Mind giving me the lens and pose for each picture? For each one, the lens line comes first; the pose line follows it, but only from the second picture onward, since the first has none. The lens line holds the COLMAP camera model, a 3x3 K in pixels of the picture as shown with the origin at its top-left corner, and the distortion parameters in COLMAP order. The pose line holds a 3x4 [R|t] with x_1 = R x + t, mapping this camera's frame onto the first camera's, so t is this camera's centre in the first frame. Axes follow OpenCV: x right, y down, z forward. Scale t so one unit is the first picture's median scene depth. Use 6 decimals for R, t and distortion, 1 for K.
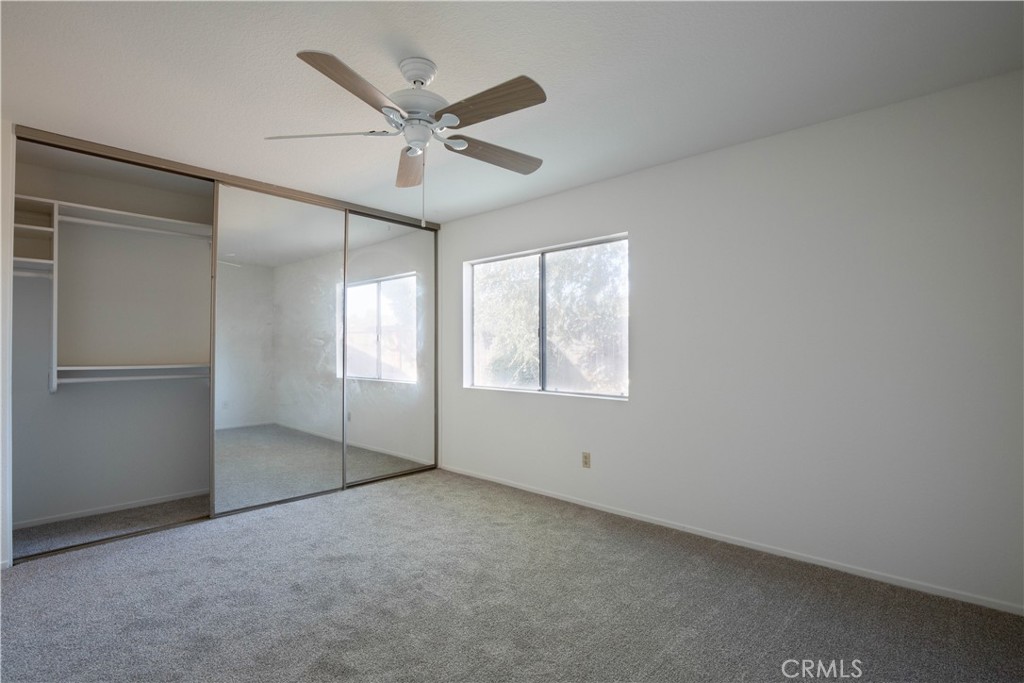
lens RADIAL K [[477.7, 0, 509.0], [0, 477.7, 345.5], [0, 0, 1]] dist [-0.026474, 0.001900]
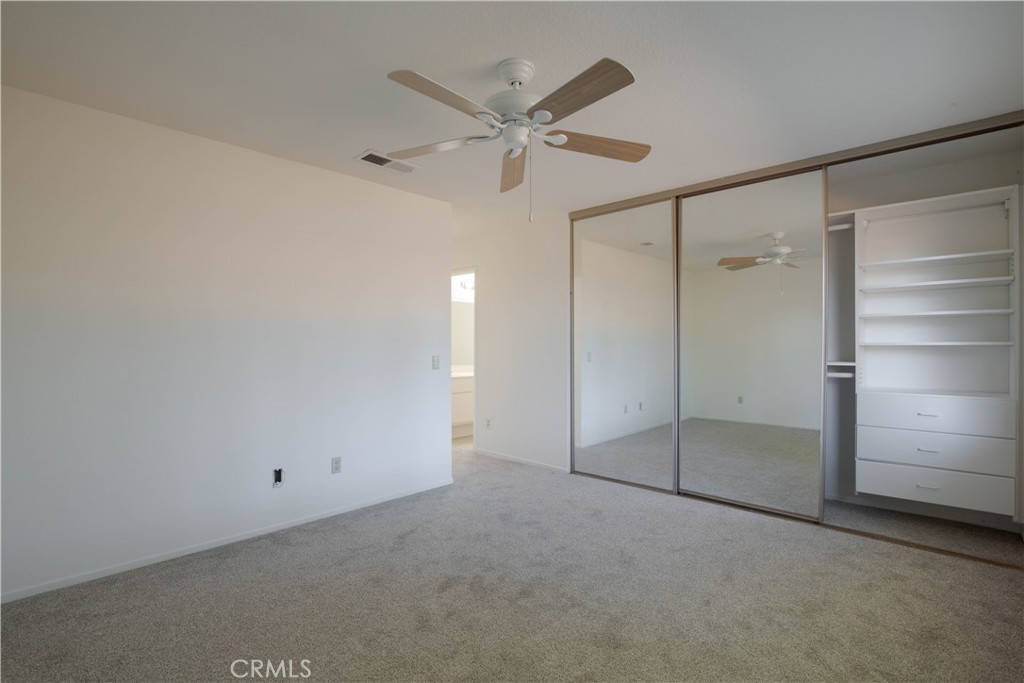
lens RADIAL K [[477.7, 0, 509.0], [0, 477.7, 340.2], [0, 0, 1]] dist [-0.026474, 0.001900]
pose [[0.015801, -0.001126, -0.999875, 0.633856], [0.008070, 0.999967, -0.000999, -0.001698], [0.999843, -0.008053, 0.015810, 0.752208]]
